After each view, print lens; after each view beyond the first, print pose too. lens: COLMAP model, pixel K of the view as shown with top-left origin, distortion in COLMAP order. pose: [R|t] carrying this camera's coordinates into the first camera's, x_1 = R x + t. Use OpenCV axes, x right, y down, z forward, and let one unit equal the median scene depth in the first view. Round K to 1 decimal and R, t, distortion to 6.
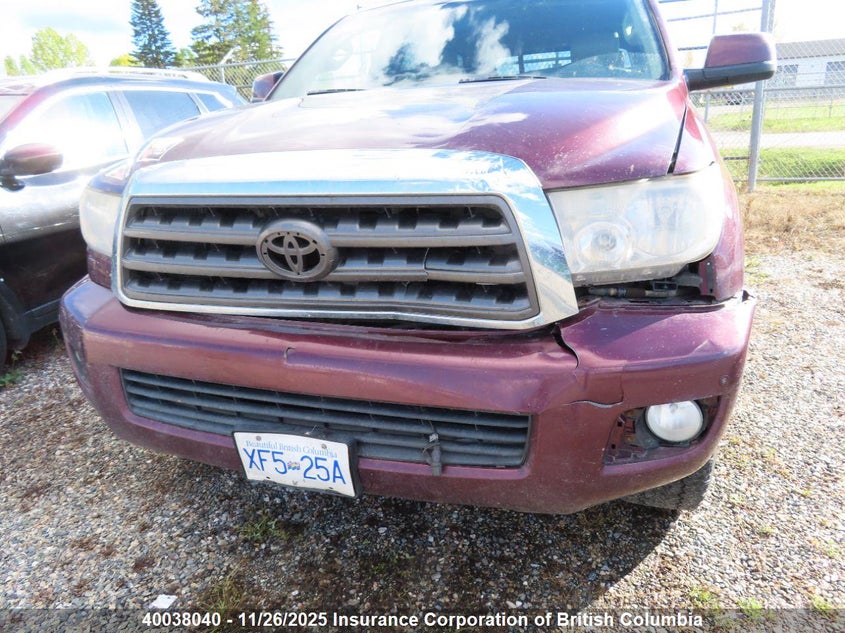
lens RADIAL K [[608.6, 0, 422.5], [0, 608.6, 318.7], [0, 0, 1]] dist [-0.005157, -0.010796]
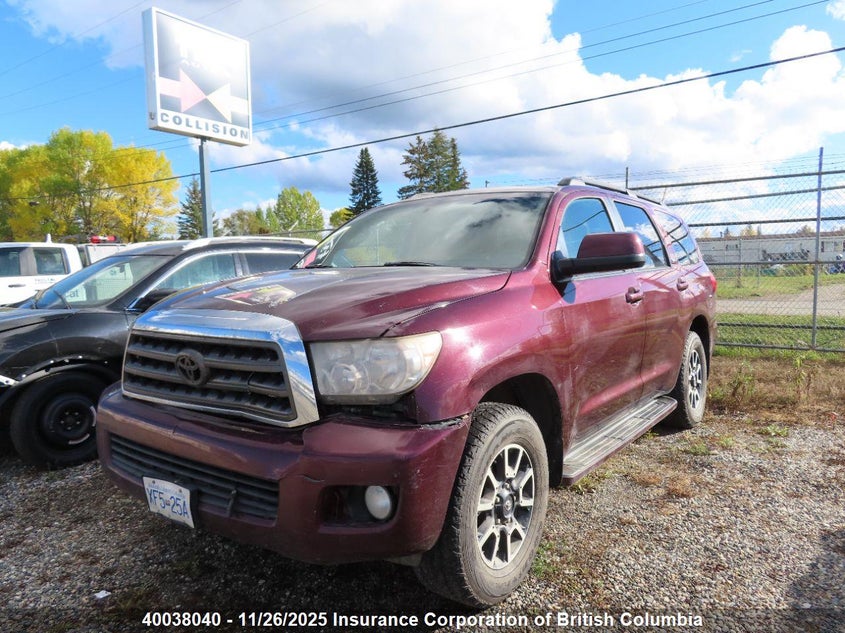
lens RADIAL K [[608.6, 0, 423.4], [0, 608.6, 314.6], [0, 0, 1]] dist [-0.005157, -0.010796]
pose [[0.954035, 0.054308, -0.294733, 0.853331], [-0.122294, 0.968386, -0.217421, 0.030712], [0.273608, 0.243472, 0.930516, -0.398348]]
